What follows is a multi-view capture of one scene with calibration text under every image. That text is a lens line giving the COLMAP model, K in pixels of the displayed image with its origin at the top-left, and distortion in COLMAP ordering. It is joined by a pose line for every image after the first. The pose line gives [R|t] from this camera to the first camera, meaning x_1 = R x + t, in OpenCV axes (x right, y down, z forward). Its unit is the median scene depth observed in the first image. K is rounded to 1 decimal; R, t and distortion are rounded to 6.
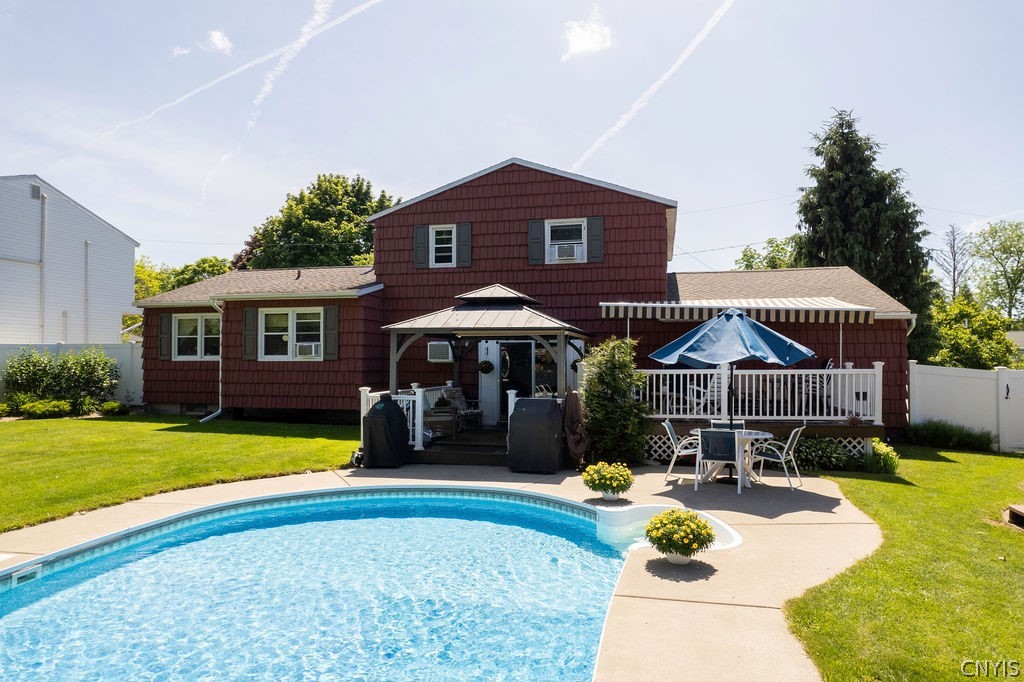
lens RADIAL K [[664.6, 0, 512.0], [0, 664.6, 341.0], [0, 0, 1]] dist [-0.072132, 0.056275]
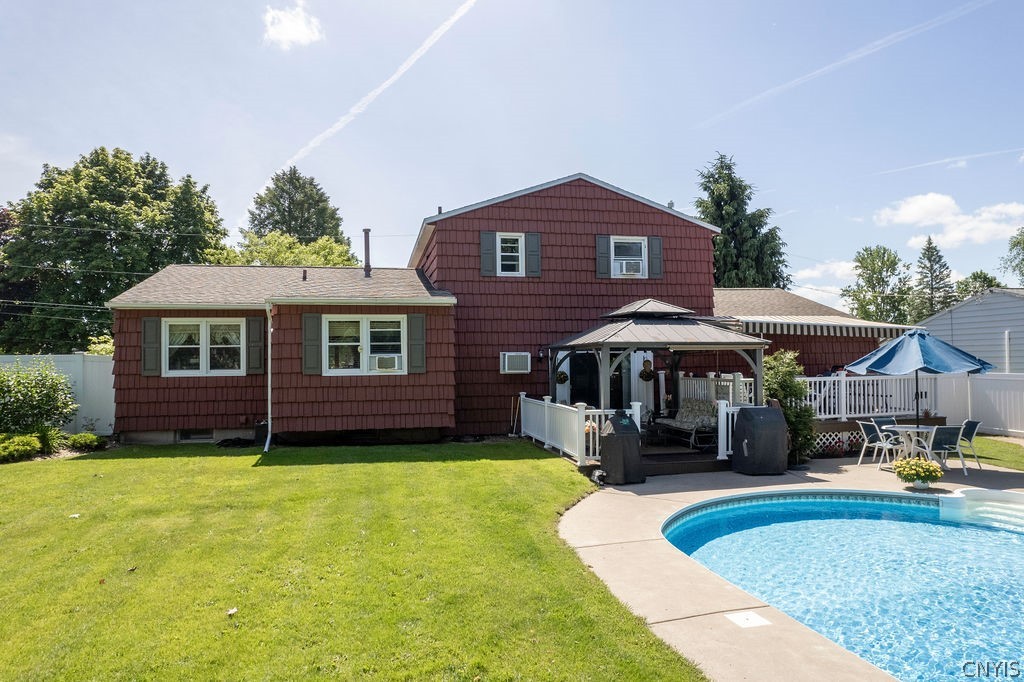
lens RADIAL K [[654.3, 0, 512.0], [0, 654.3, 341.0], [0, 0, 1]] dist [-0.052796, 0.051131]
pose [[0.909597, 0.002489, 0.415483, -0.511365], [-0.000939, 0.999992, -0.003935, -0.011805], [-0.415490, 0.003189, 0.909592, 0.123196]]
